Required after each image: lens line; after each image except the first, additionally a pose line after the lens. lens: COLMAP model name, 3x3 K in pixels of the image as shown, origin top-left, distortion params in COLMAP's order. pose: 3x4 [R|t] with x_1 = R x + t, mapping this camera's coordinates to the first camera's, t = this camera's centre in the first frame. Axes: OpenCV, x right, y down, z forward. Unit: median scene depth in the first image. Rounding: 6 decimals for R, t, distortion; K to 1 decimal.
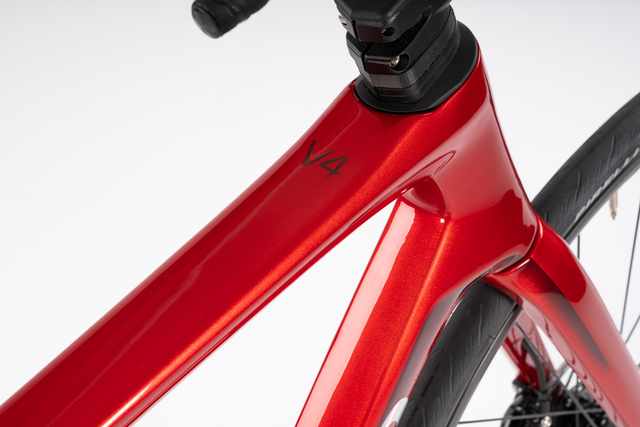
lens RADIAL K [[1297.9, 0, 320.0], [0, 1297.9, 213.5], [0, 0, 1]] dist [0.030304, 3.074361]
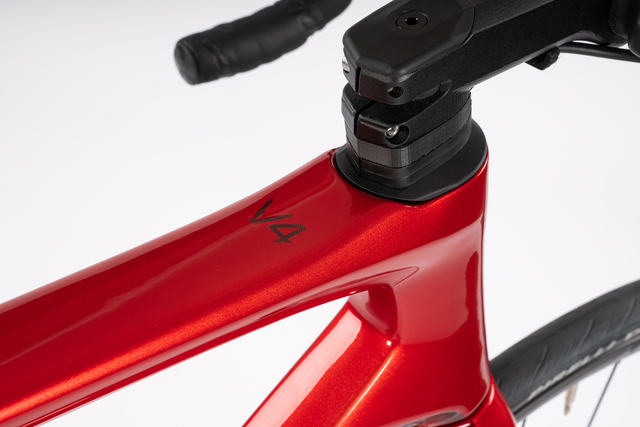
lens RADIAL K [[1266.1, 0, 320.0], [0, 1266.1, 213.5], [0, 0, 1]] dist [0.334874, 0.033721]
pose [[0.959021, 0.282053, 0.026906, 0.005940], [-0.276381, 0.952168, -0.130347, 0.049473], [-0.062384, 0.117570, 0.991103, 0.190562]]
